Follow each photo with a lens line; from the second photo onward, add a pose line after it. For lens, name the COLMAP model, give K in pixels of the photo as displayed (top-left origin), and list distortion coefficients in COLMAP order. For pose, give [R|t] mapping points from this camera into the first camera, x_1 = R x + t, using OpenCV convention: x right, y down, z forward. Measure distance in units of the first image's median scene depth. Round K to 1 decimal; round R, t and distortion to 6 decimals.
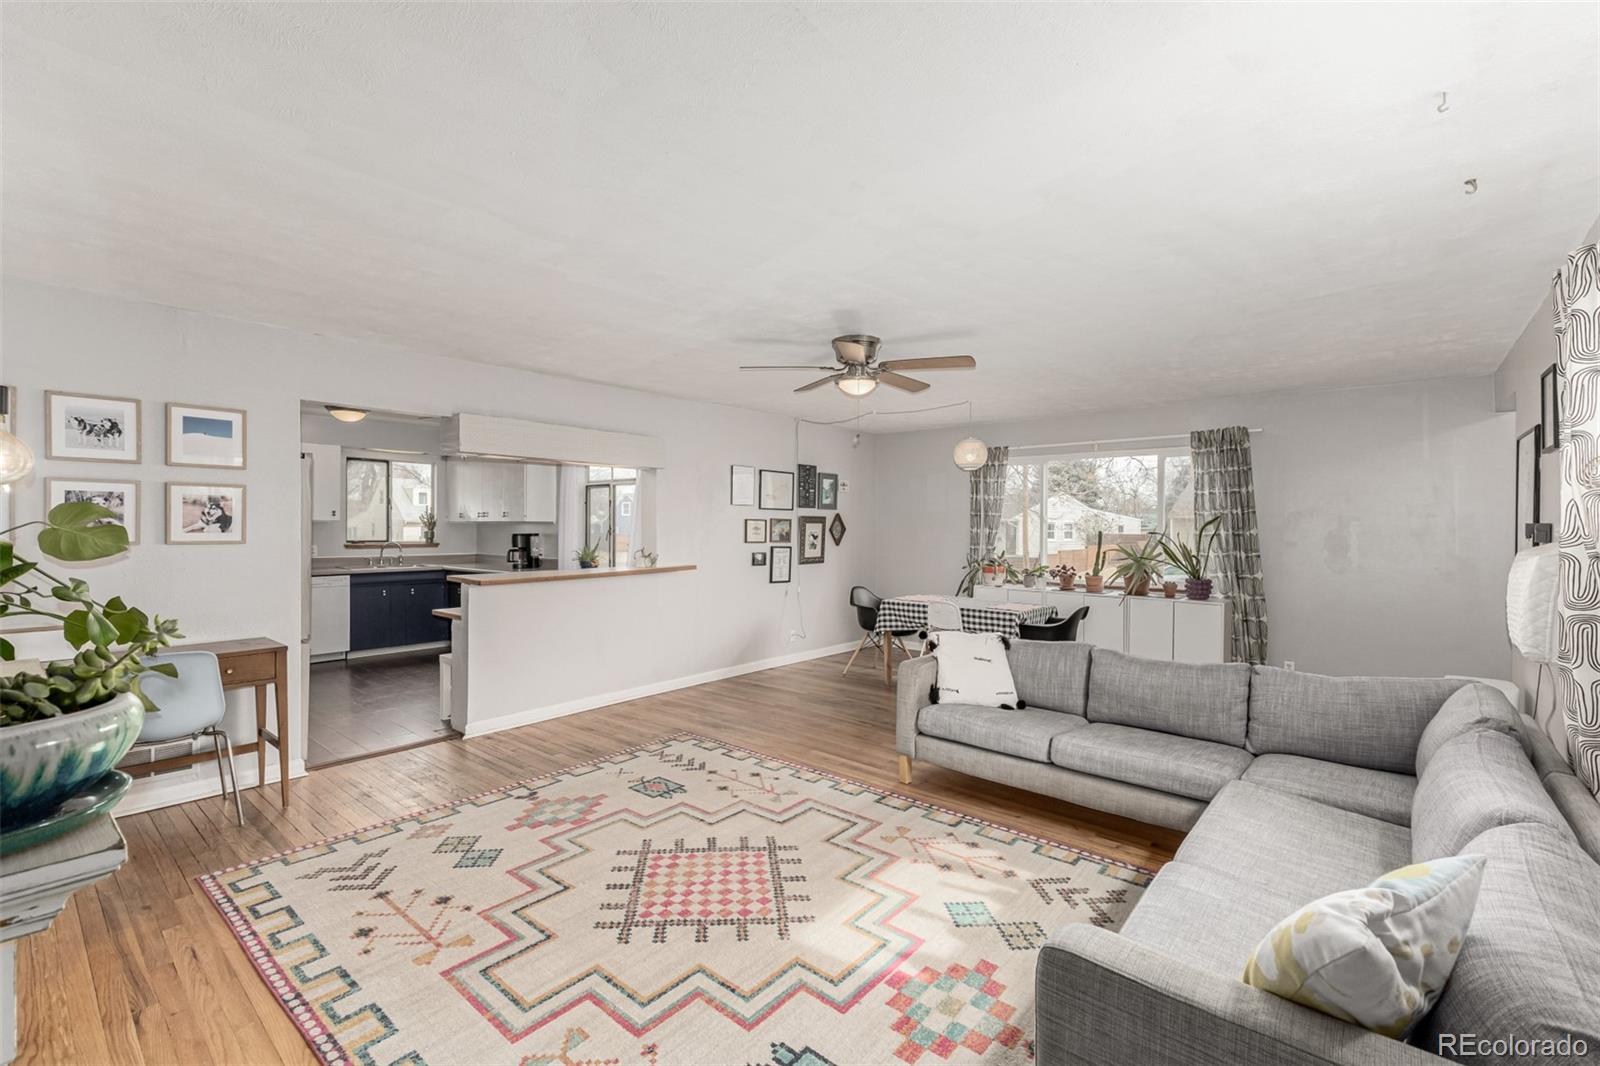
lens RADIAL K [[681.3, 0, 800.0], [0, 681.3, 533.0], [0, 0, 1]] dist [0.008409, 0.000098]
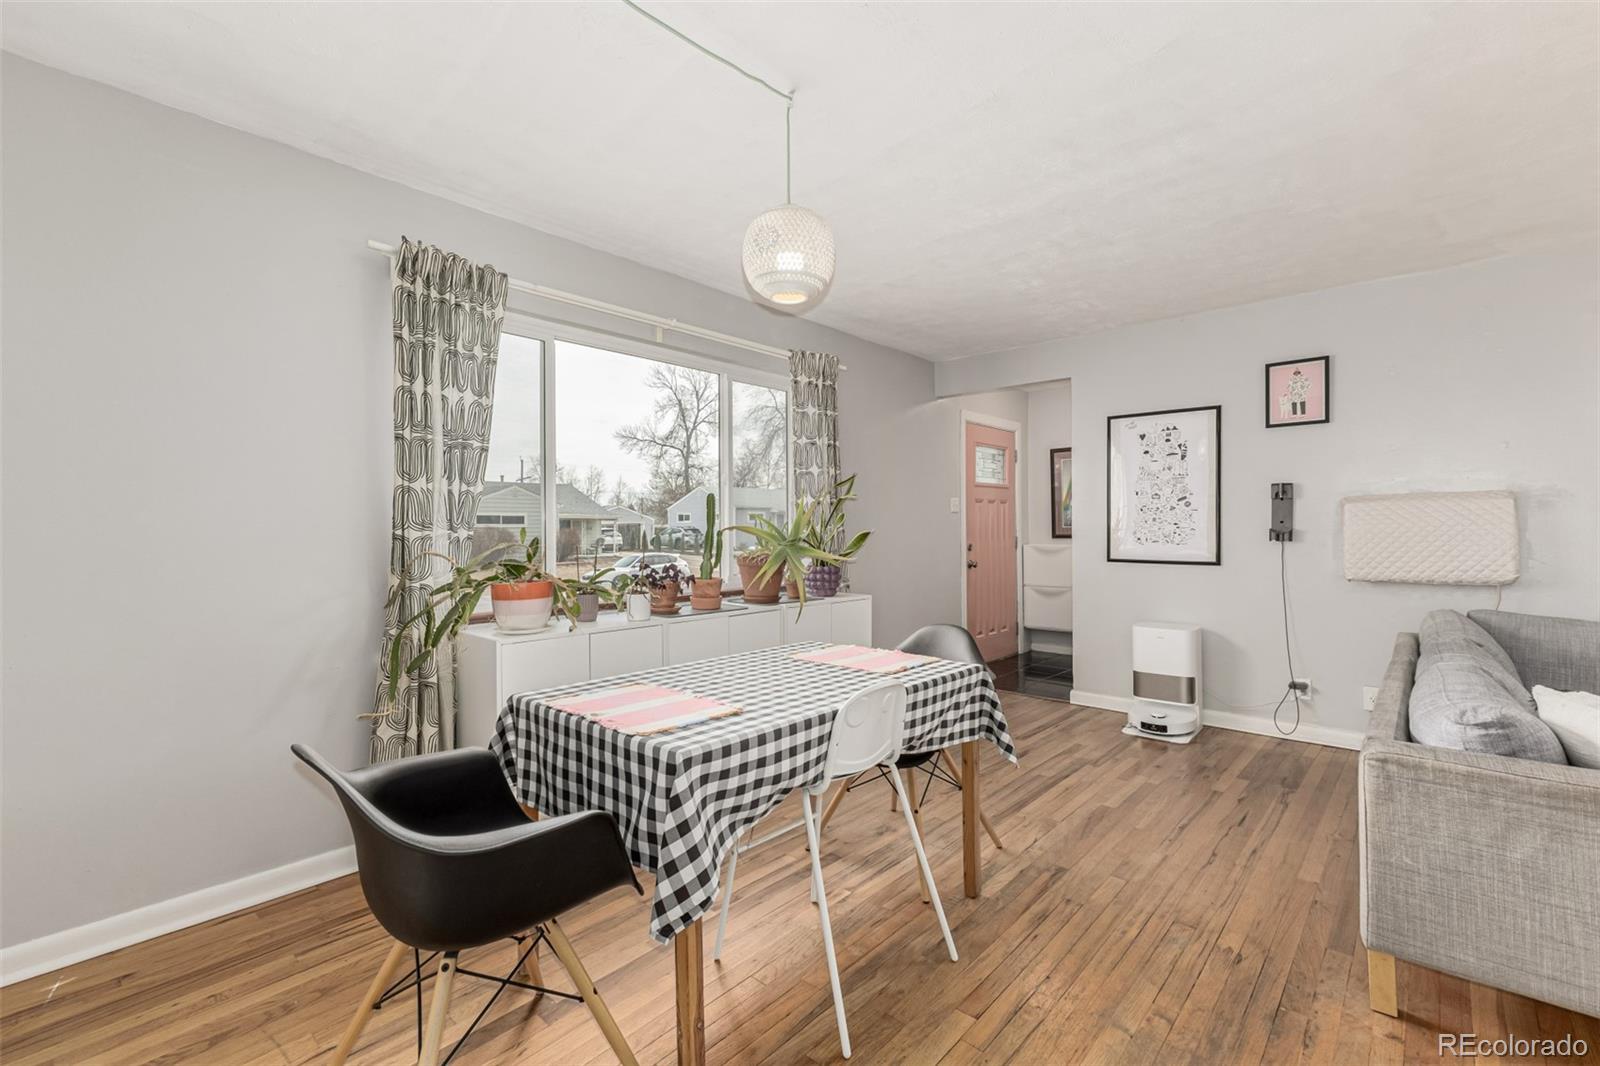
lens RADIAL K [[681.3, 0, 800.0], [0, 681.3, 533.0], [0, 0, 1]] dist [0.008409, 0.000098]
pose [[0.032592, -0.012773, 0.999387, -0.182610], [0.016847, 0.999783, 0.012229, 0.041716], [-0.999327, 0.016438, 0.032800, 1.701095]]
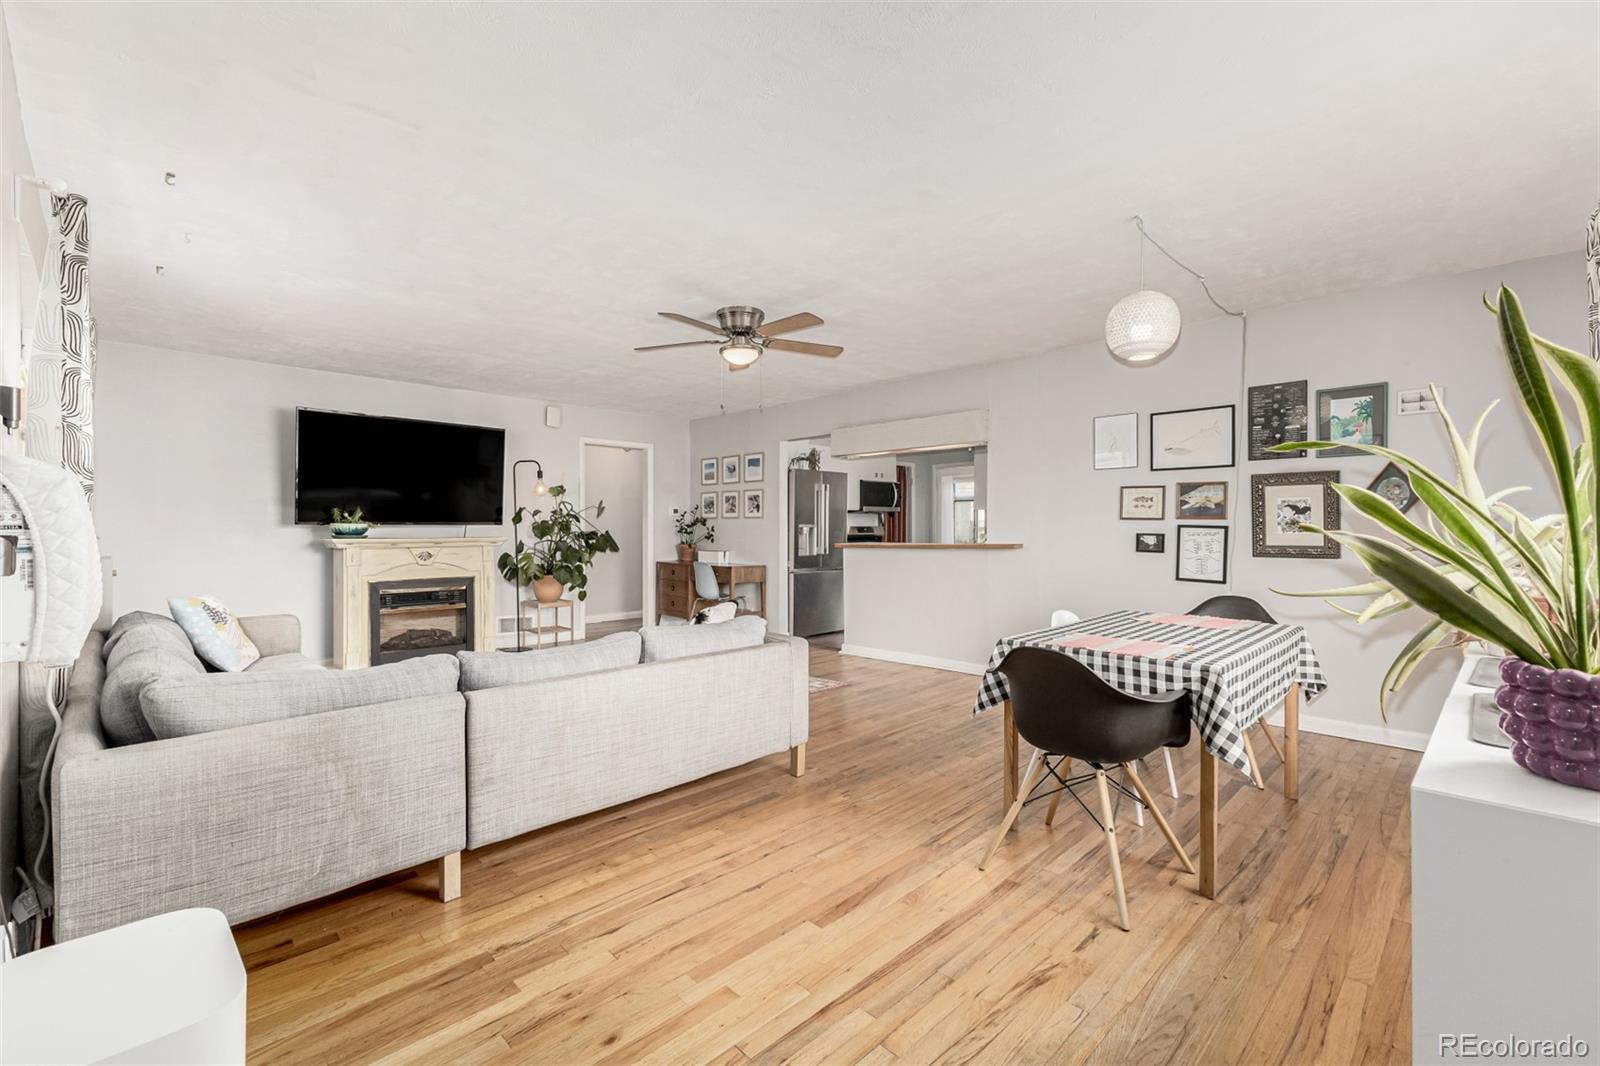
lens RADIAL K [[689.9, 0, 818.2], [0, 689.9, 527.7], [0, 0, 1]] dist [0.001693, 0.000060]
pose [[-0.056777, -0.005098, -0.998374, 1.304523], [-0.007764, 0.999959, -0.004664, 0.056474], [0.998357, 0.007486, -0.056814, 1.379056]]
